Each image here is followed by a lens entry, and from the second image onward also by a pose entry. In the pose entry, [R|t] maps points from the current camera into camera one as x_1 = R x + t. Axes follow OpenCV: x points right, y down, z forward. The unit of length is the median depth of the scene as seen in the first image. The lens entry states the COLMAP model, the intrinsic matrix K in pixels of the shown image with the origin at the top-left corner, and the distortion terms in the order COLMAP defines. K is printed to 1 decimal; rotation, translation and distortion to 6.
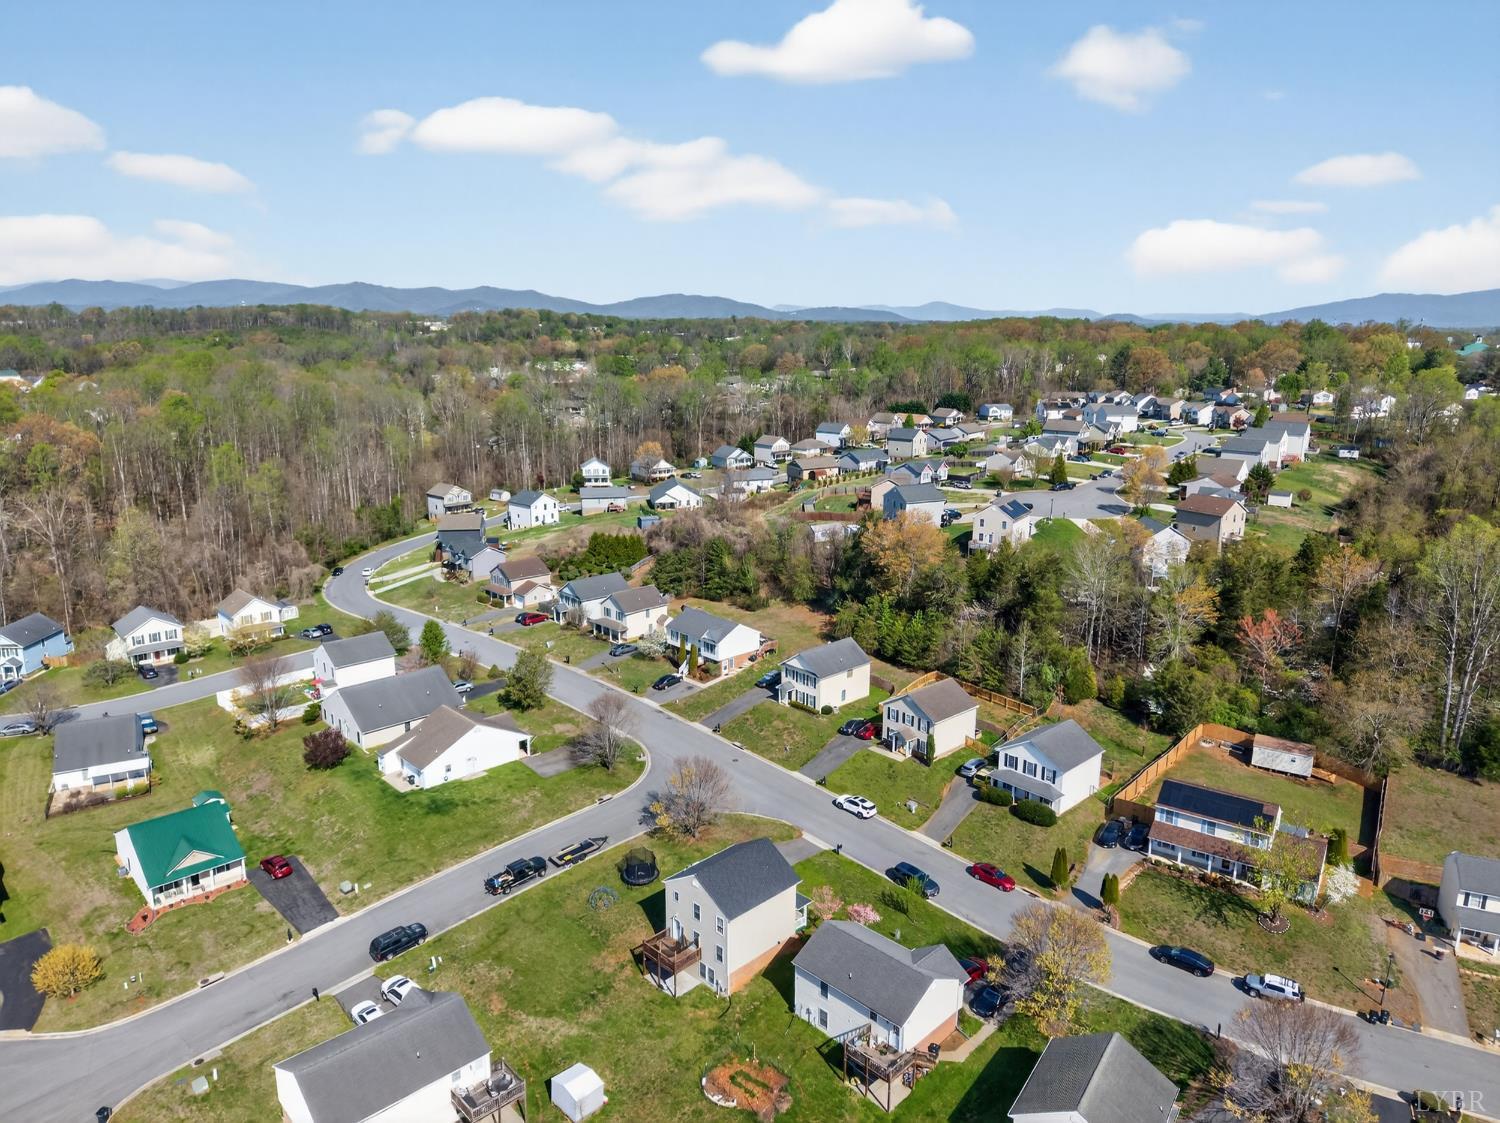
lens RADIAL K [[994.6, 0, 748.9], [0, 994.6, 565.6], [0, 0, 1]] dist [0.030175, -0.050380]
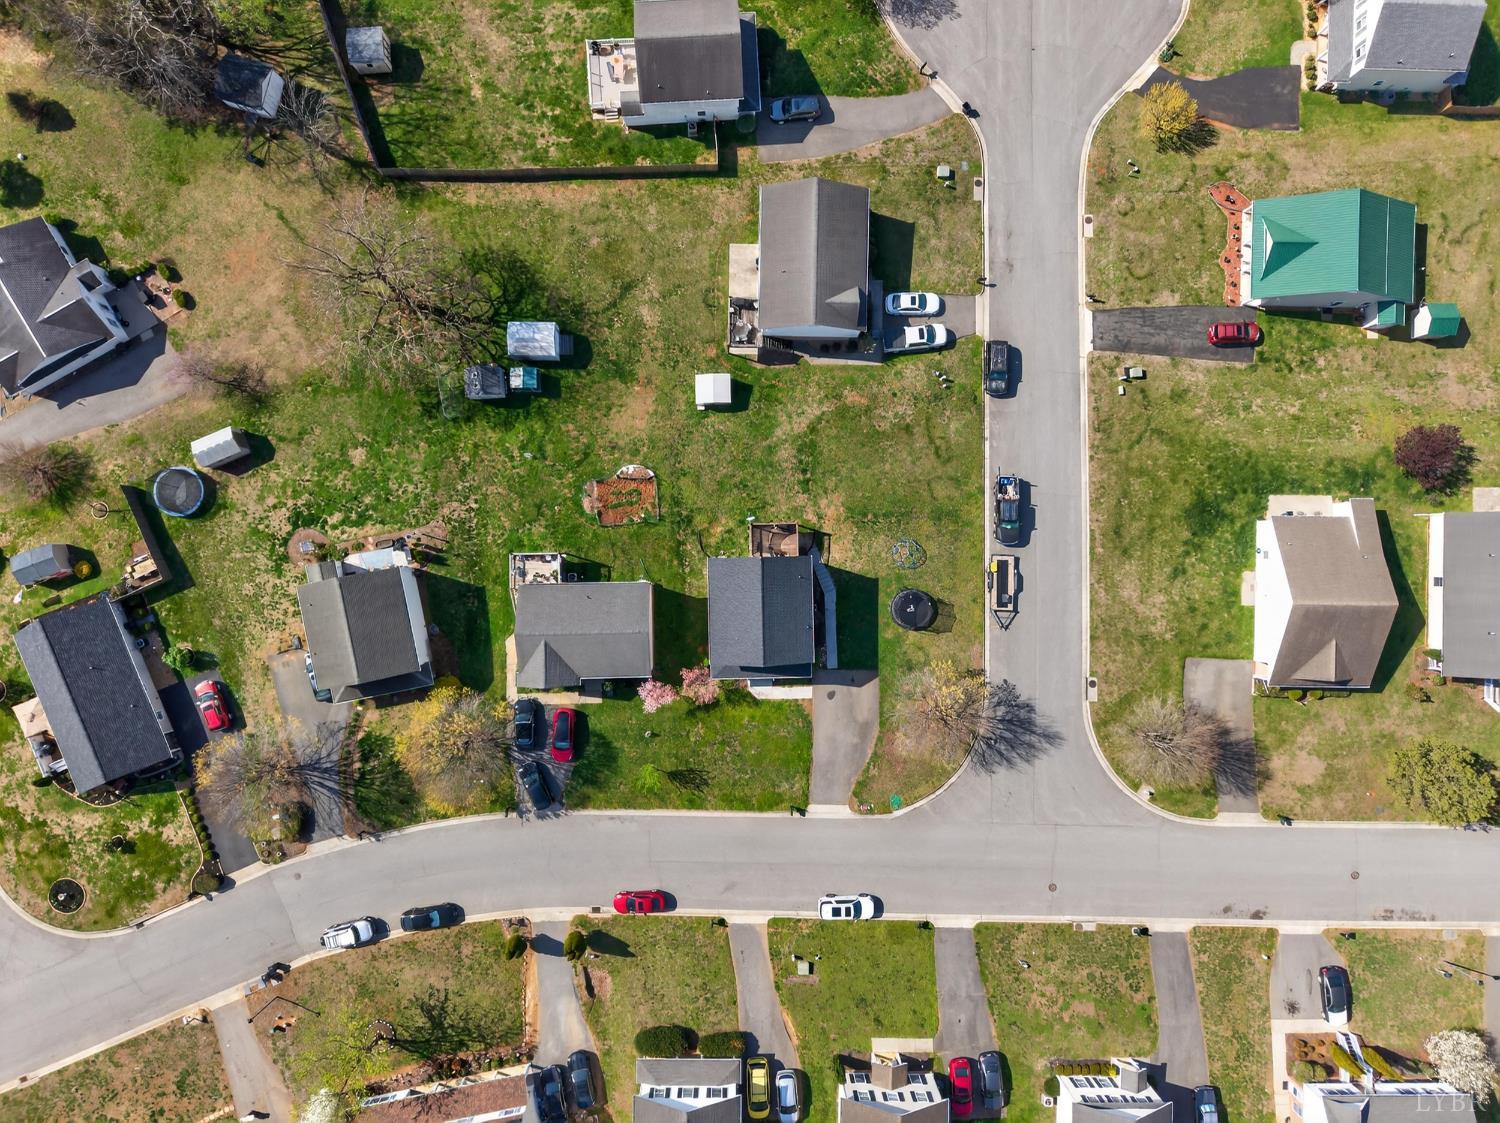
lens RADIAL K [[994.6, 0, 748.9], [0, 994.6, 565.6], [0, 0, 1]] dist [0.030175, -0.050380]
pose [[-0.695348, 0.718505, -0.015553, -0.019219], [-0.194895, -0.167695, 0.966382, -0.457008], [0.691742, 0.675003, 0.256639, 0.578592]]
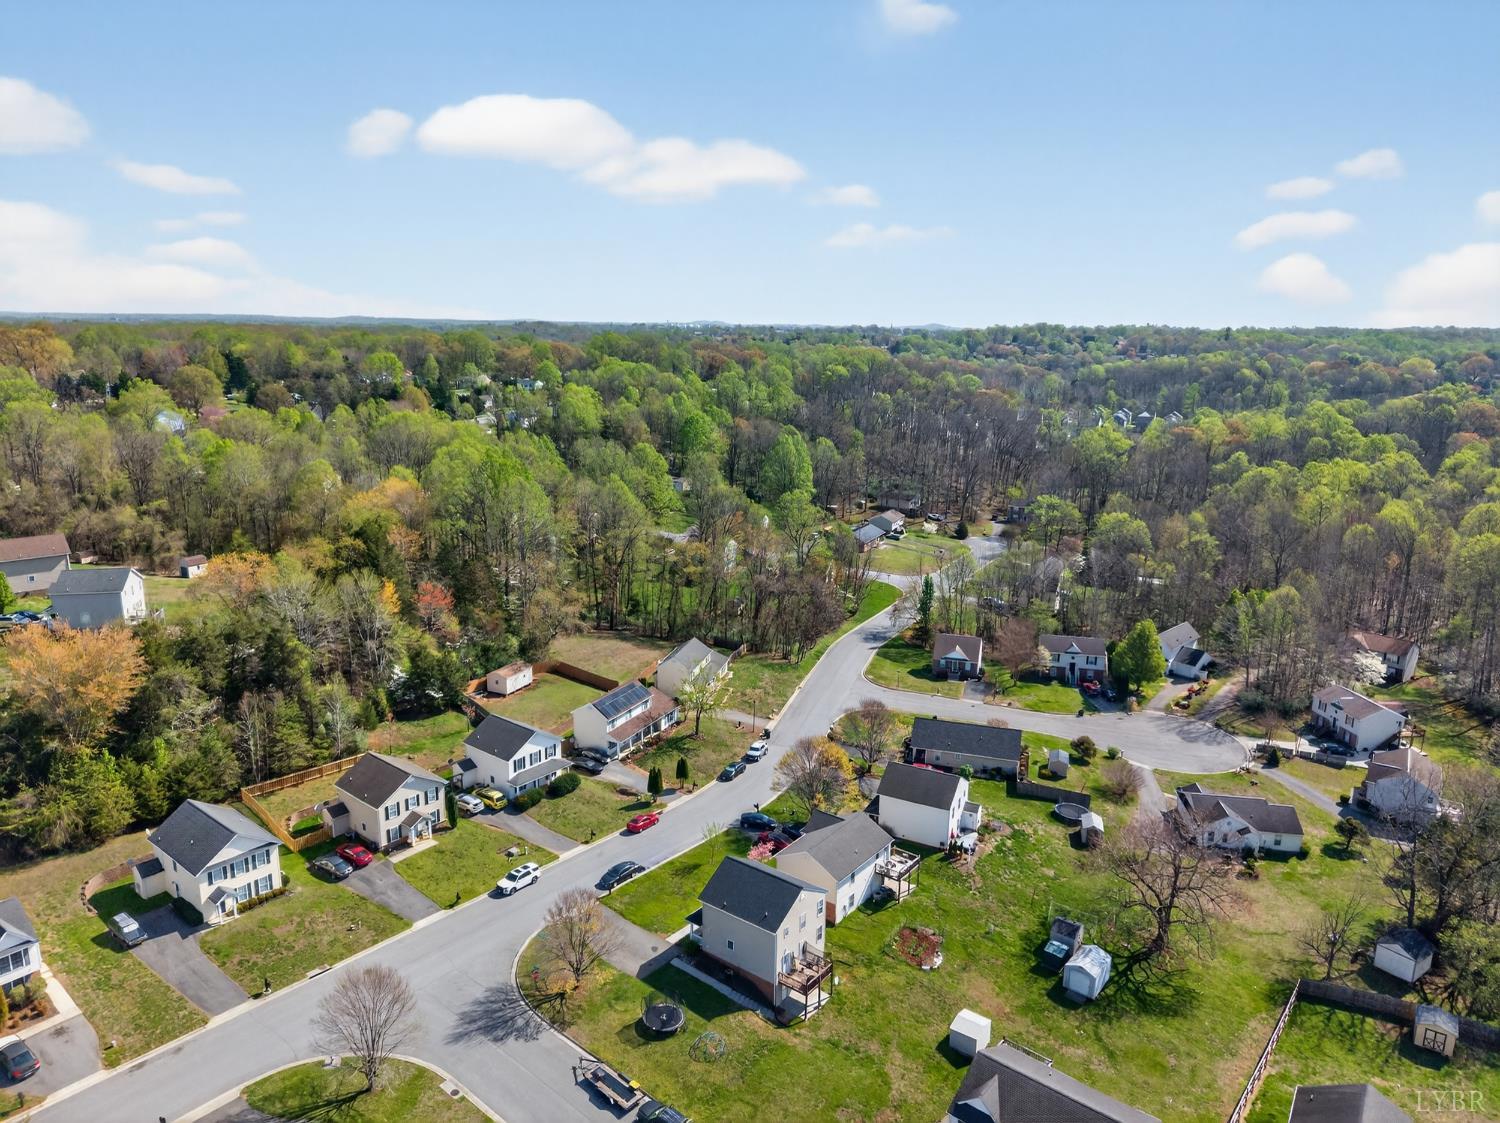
lens RADIAL K [[994.6, 0, 748.9], [0, 994.6, 565.6], [0, 0, 1]] dist [0.030175, -0.050380]
pose [[-0.130590, -0.240551, 0.961812, -0.751364], [0.220737, 0.938715, 0.264745, -0.232830], [-0.966551, 0.246880, -0.069488, 0.799934]]
